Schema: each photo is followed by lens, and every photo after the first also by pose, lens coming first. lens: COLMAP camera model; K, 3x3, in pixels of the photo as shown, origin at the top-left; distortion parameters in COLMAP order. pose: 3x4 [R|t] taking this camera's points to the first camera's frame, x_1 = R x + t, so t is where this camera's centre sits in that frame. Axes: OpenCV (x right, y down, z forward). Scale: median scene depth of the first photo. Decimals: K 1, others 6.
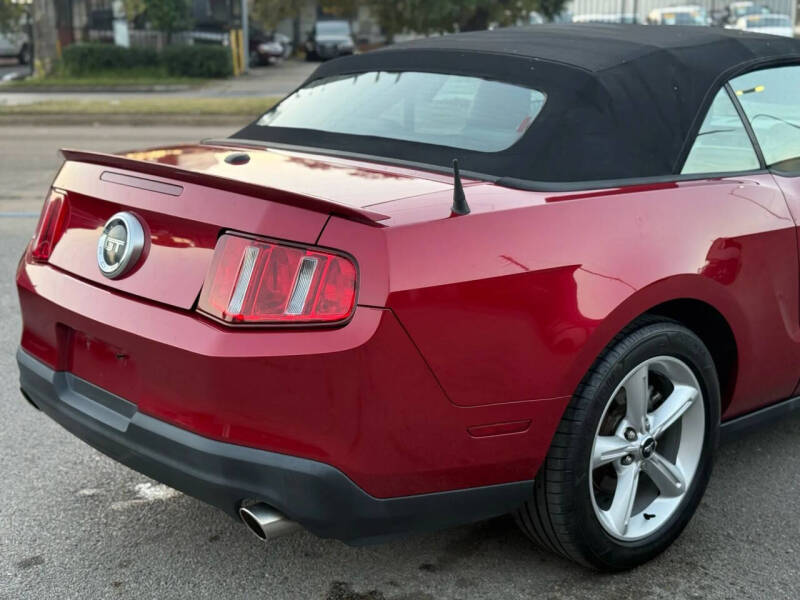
lens RADIAL K [[1150.6, 0, 400.0], [0, 1150.6, 300.0], [0, 0, 1]] dist [0.285741, -0.698120]
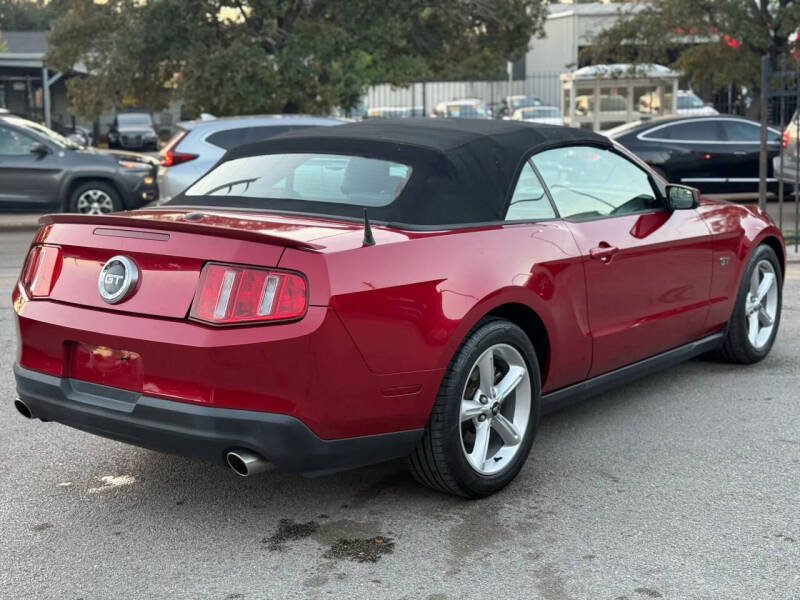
lens RADIAL K [[1150.6, 0, 400.0], [0, 1150.6, 300.0], [0, 0, 1]] dist [0.285741, -0.698120]
pose [[0.984264, -0.040395, 0.172024, -0.140767], [0.053014, 0.996179, -0.069405, 0.085052], [-0.168563, 0.077433, 0.982645, -0.383151]]
